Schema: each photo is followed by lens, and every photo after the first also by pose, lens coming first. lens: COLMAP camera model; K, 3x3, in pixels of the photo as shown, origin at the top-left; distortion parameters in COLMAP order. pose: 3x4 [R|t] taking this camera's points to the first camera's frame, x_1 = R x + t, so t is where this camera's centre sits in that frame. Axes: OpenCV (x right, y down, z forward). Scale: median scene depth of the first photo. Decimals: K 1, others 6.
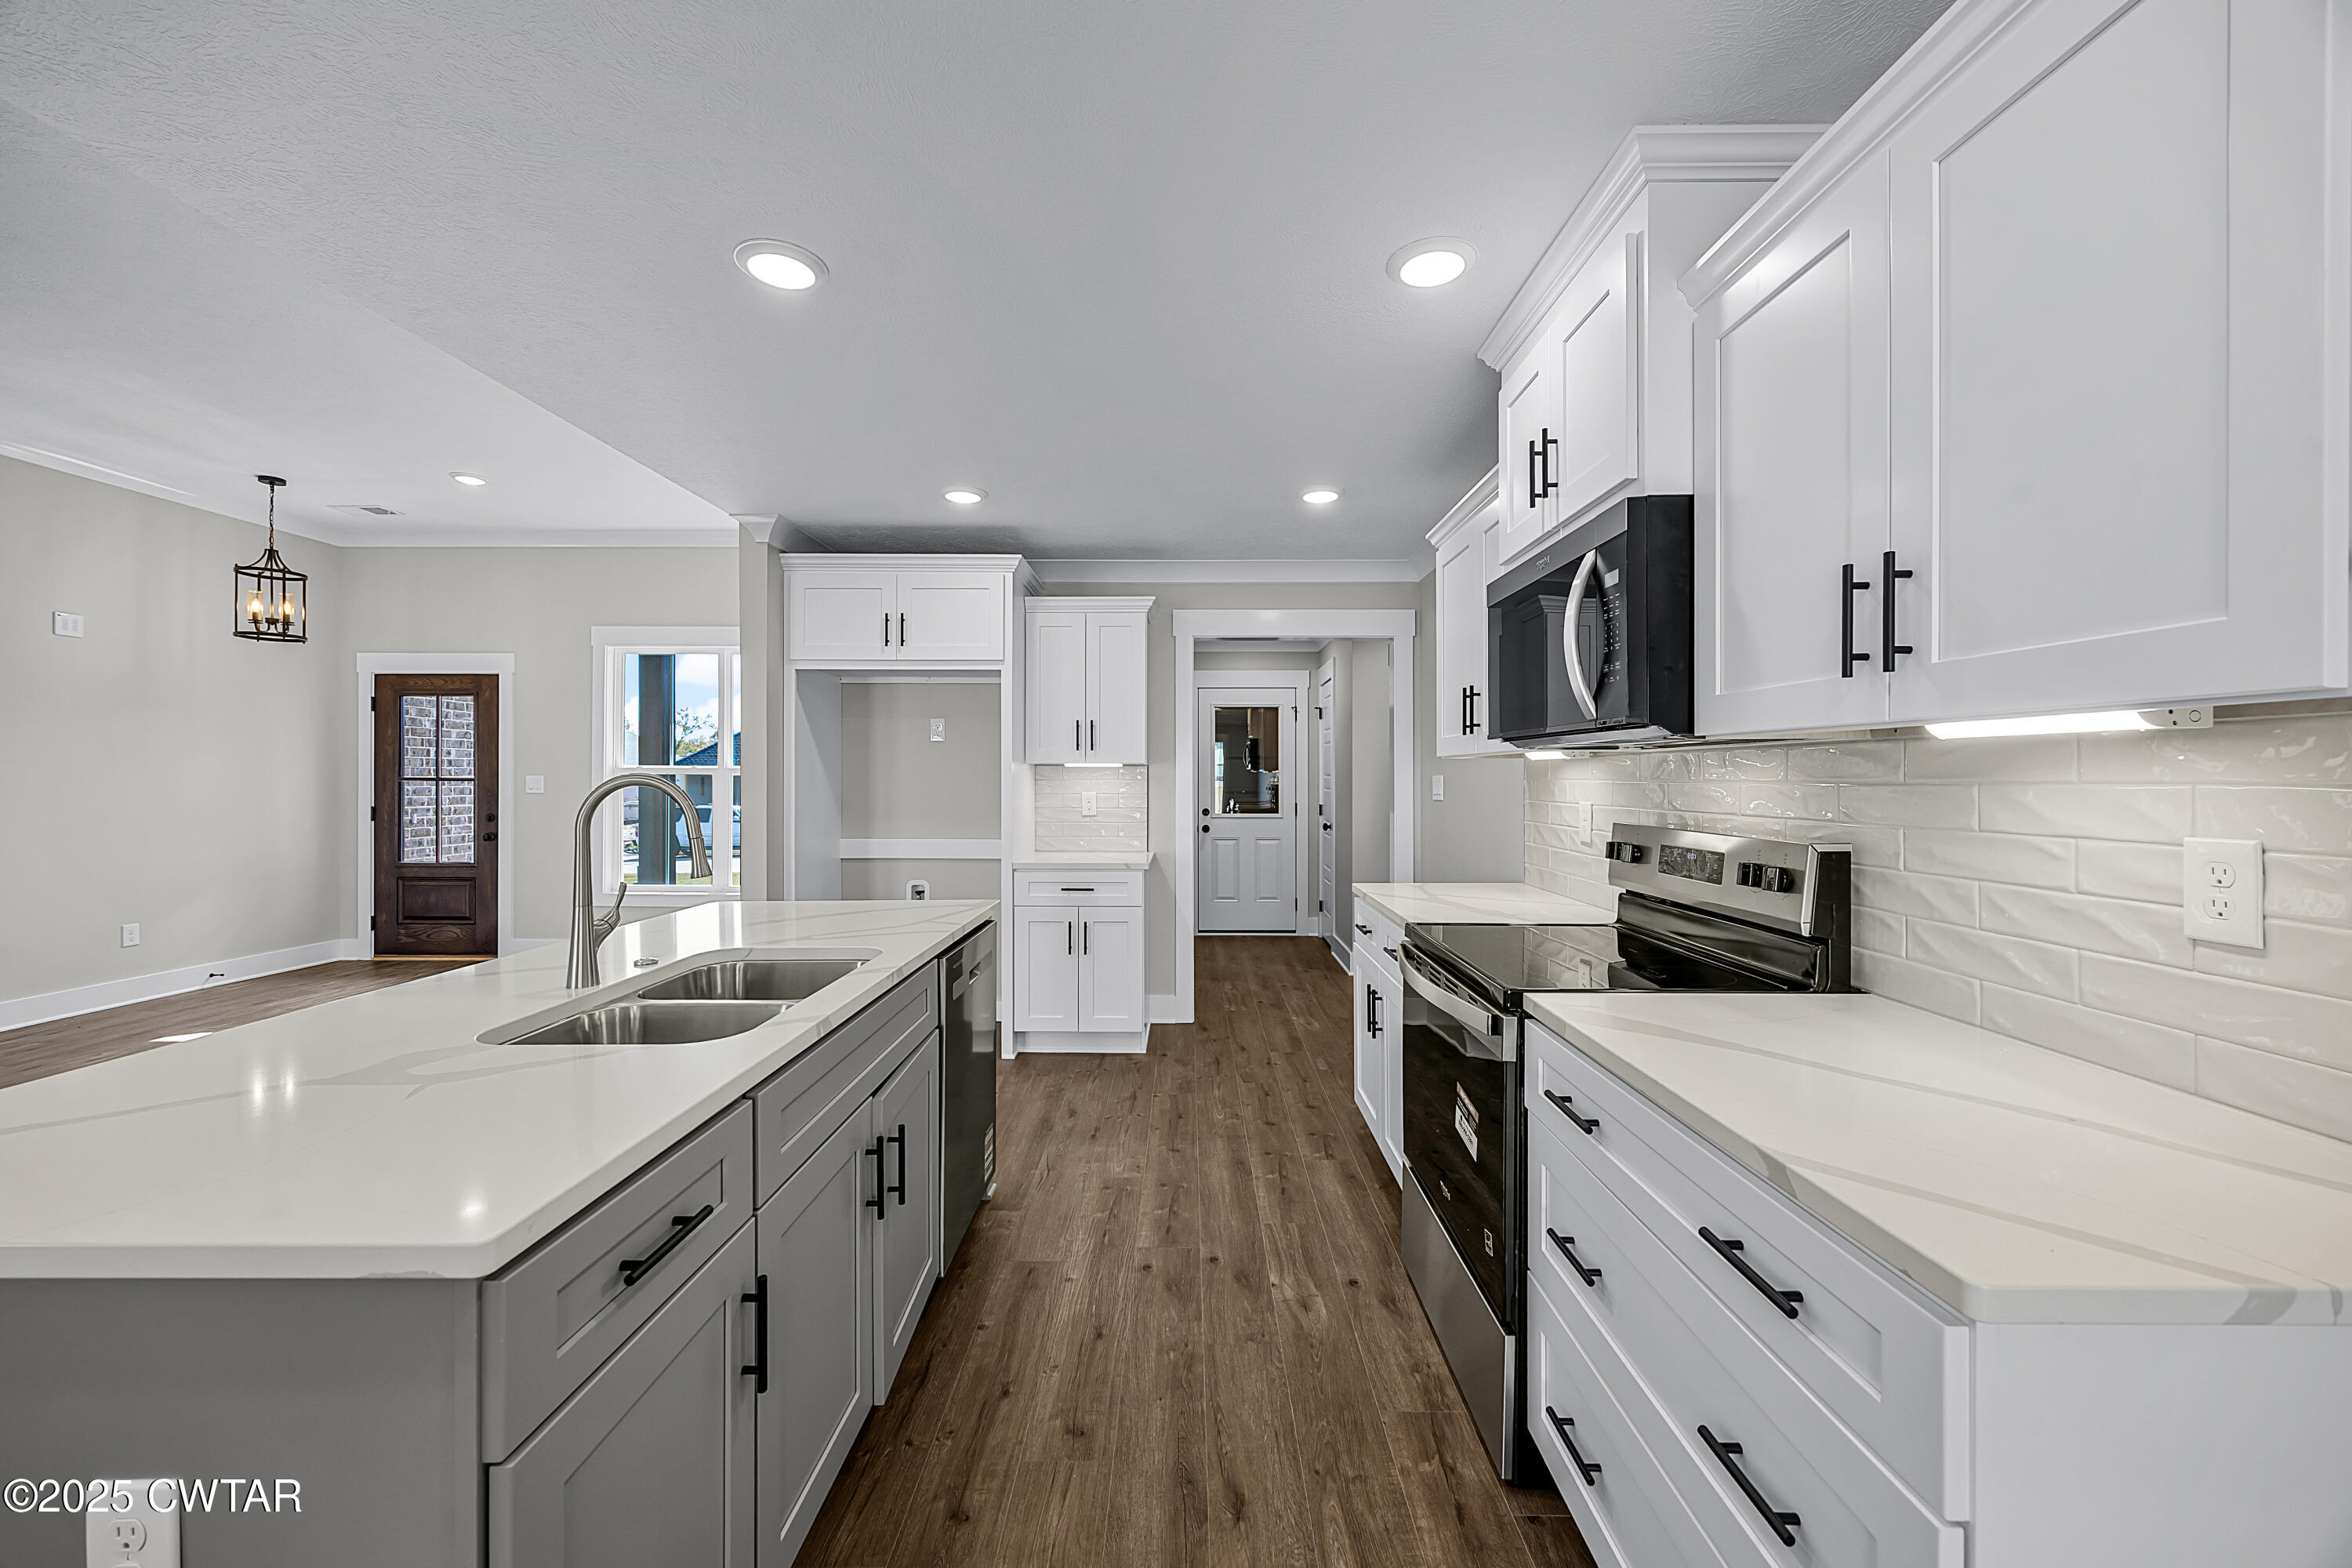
lens RADIAL K [[897.4, 0, 1176.0], [0, 897.4, 784.0], [0, 0, 1]] dist [0.001238, 0.000196]
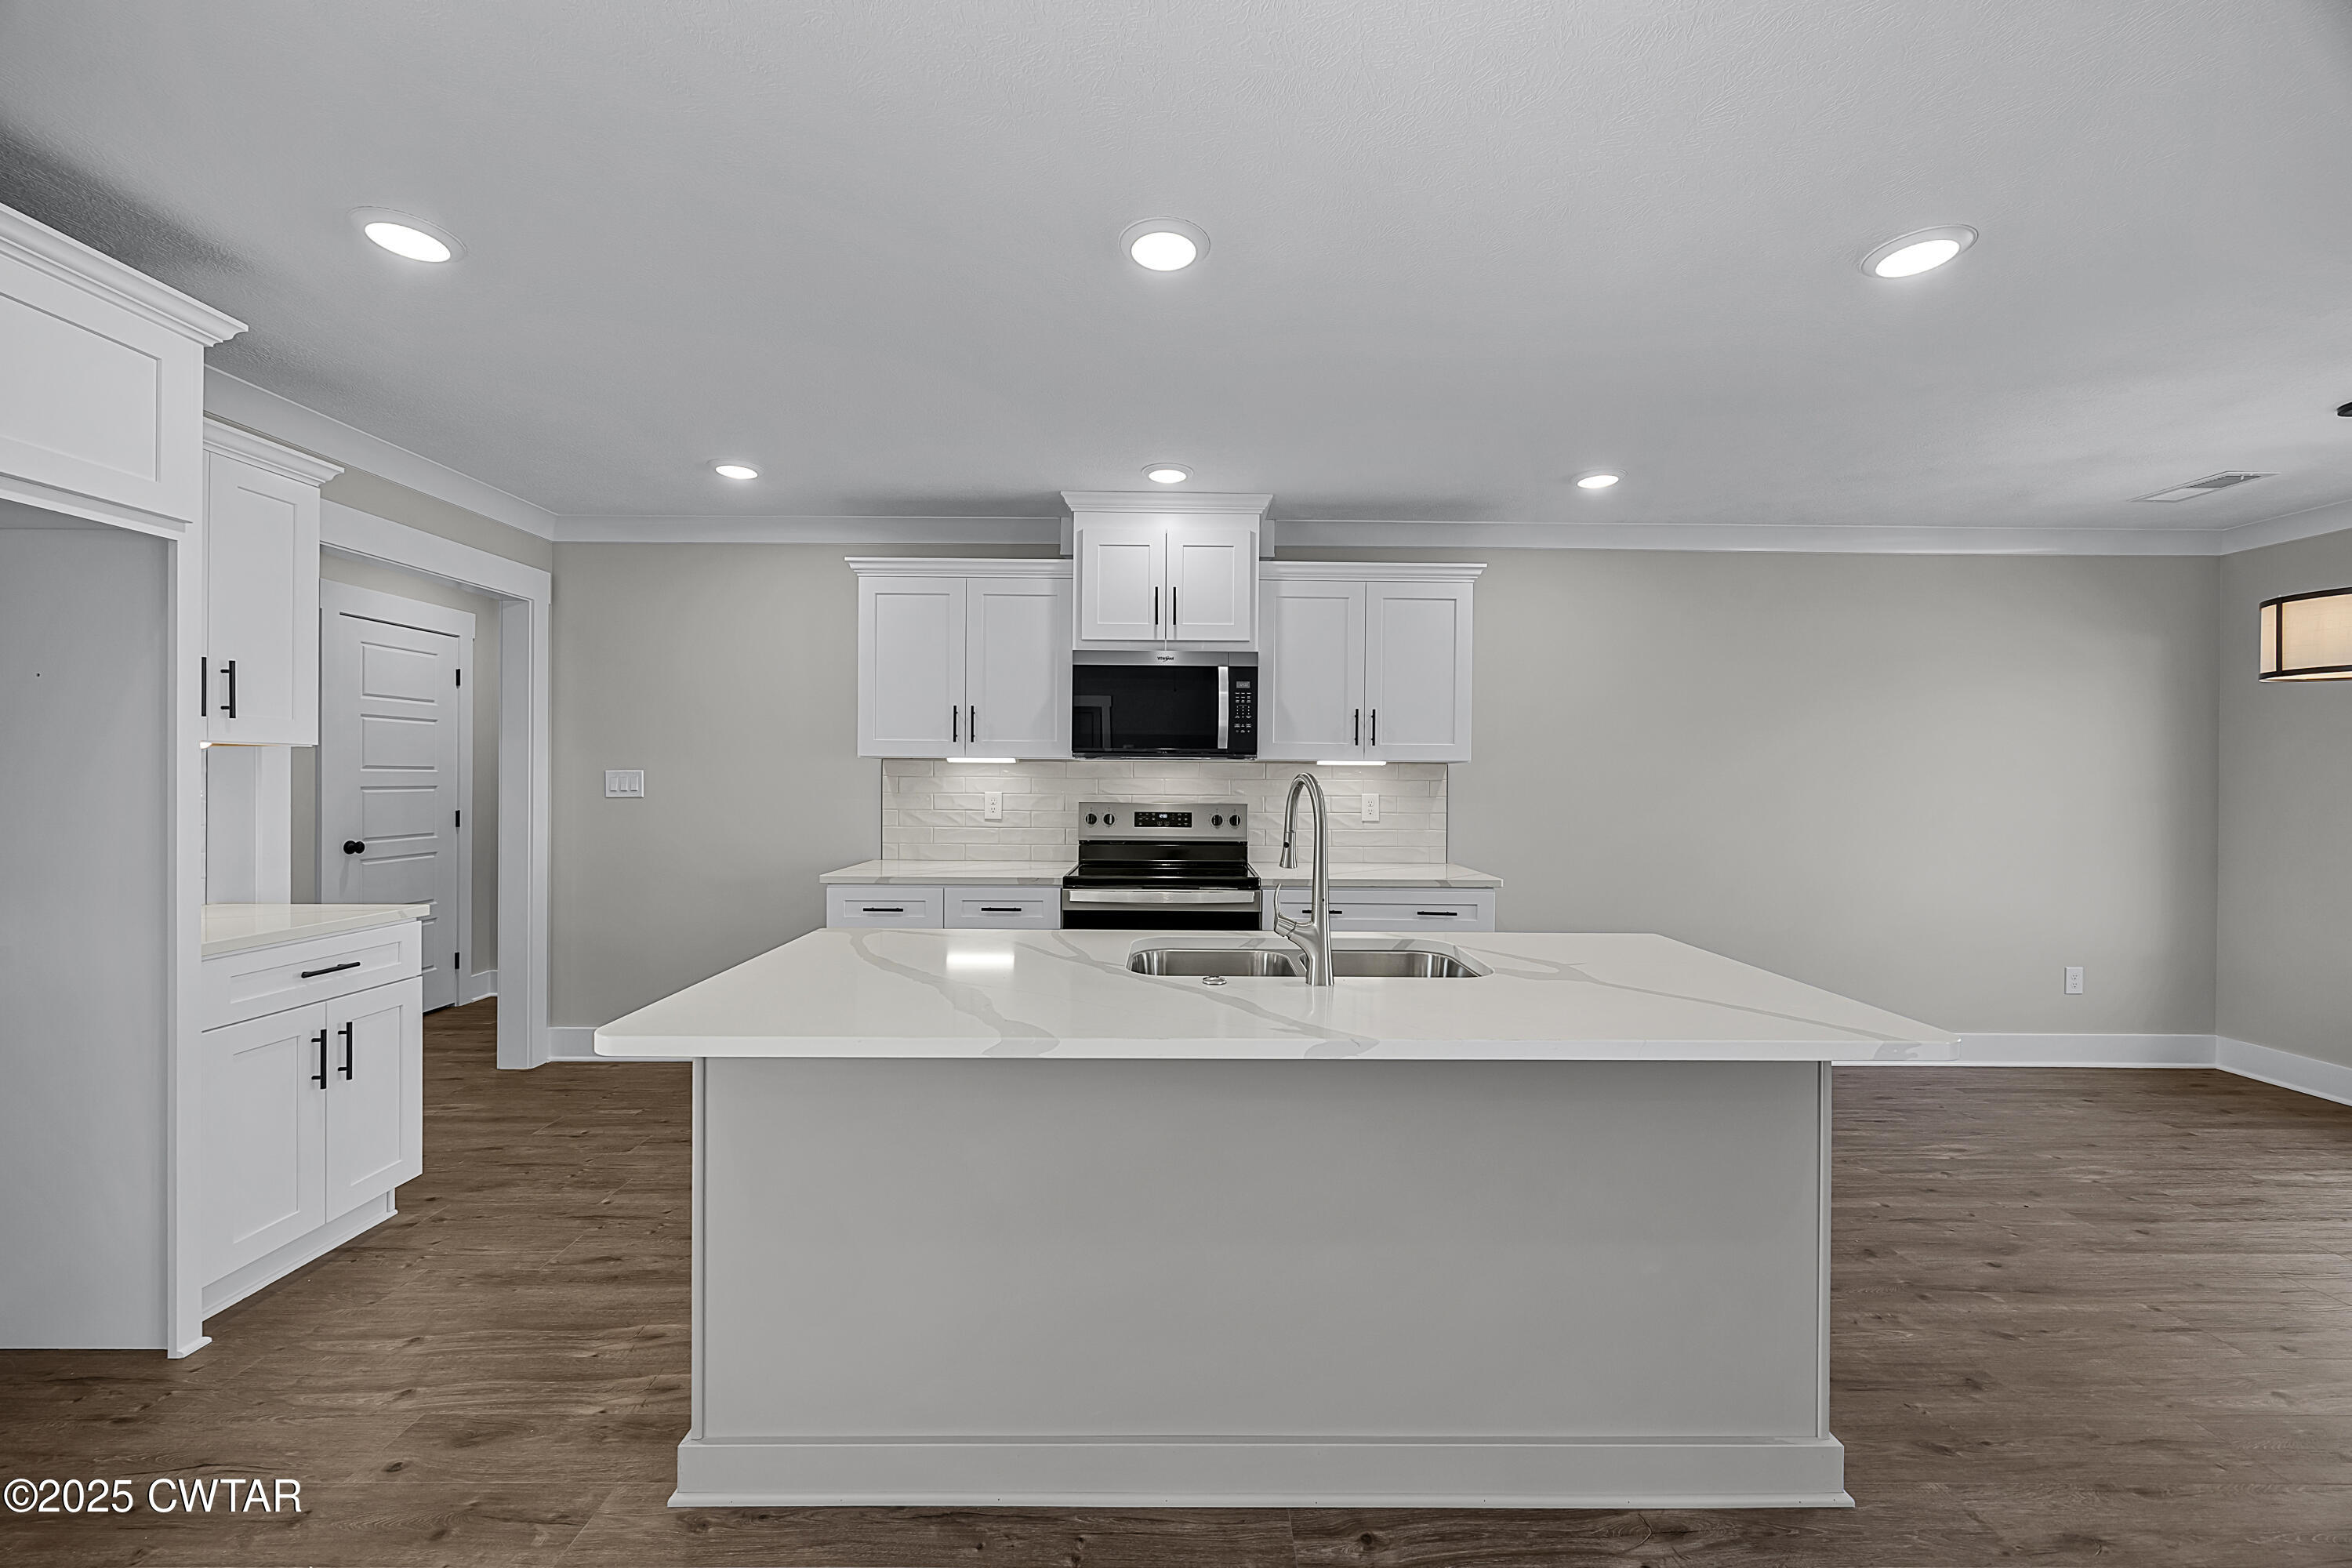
lens RADIAL K [[897.4, 0, 1176.0], [0, 897.4, 784.0], [0, 0, 1]] dist [0.001238, 0.000196]
pose [[-0.014728, -0.003854, 0.999884, -0.762048], [0.000095, 0.999993, 0.003856, 0.000724], [-0.999892, 0.000152, -0.014728, 0.541123]]
